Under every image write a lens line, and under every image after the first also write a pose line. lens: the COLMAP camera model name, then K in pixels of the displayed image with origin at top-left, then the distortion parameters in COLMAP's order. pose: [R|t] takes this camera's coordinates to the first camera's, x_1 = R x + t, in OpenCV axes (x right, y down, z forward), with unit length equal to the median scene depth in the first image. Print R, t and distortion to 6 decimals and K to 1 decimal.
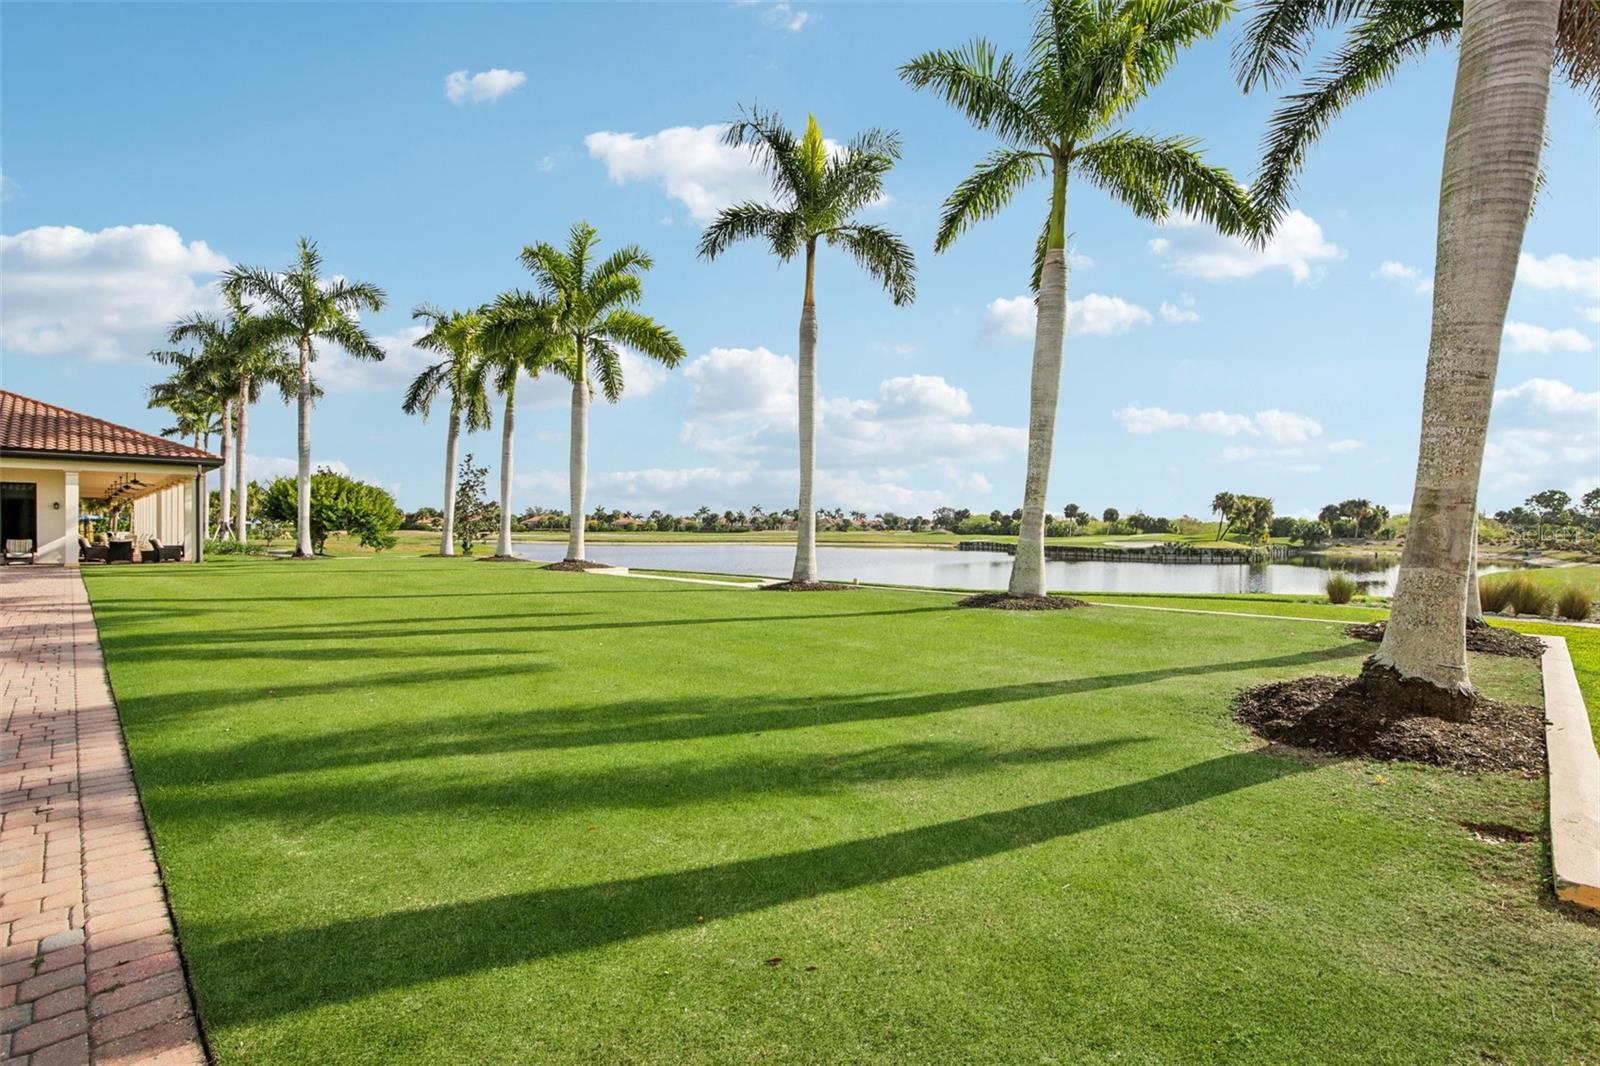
lens RADIAL K [[830.6, 0, 800.0], [0, 830.6, 533.0], [0, 0, 1]] dist [0.000450, -0.027342]
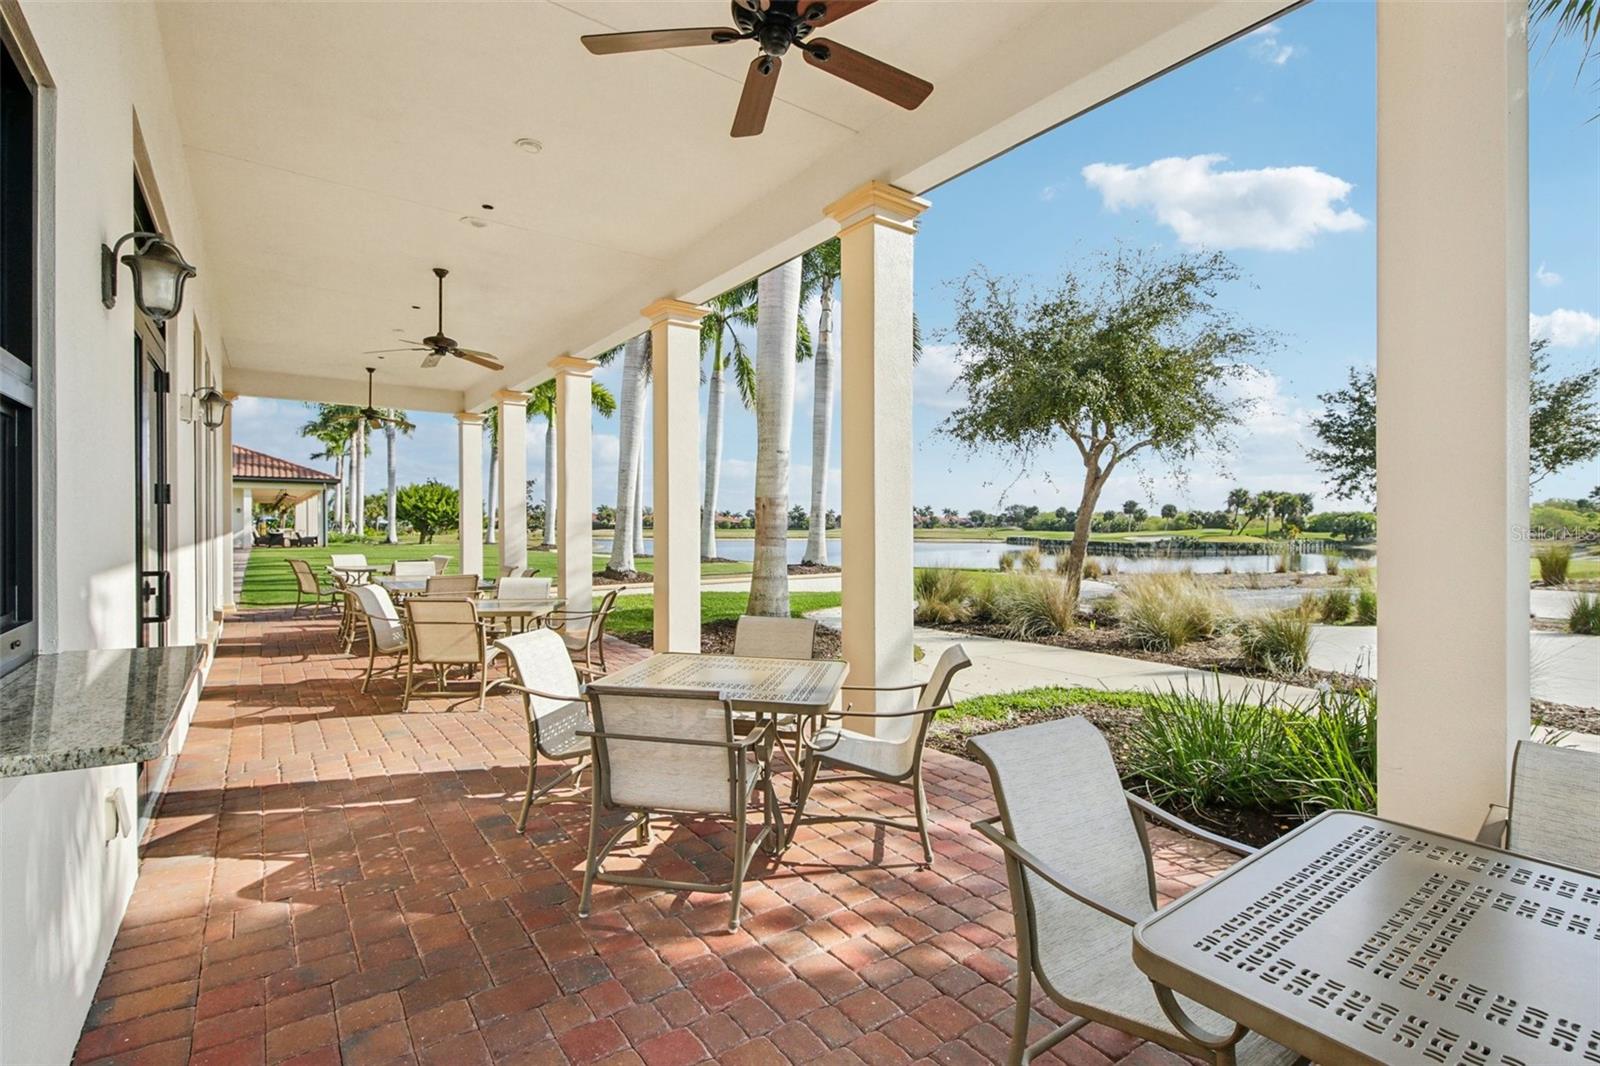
lens RADIAL K [[830.6, 0, 800.0], [0, 830.6, 533.0], [0, 0, 1]] dist [0.000450, -0.027342]
pose [[0.989114, -0.002486, -0.147129, 0.196307], [0.002809, 0.999994, 0.001982, 0.004810], [0.147124, -0.002374, 0.989115, -0.207803]]
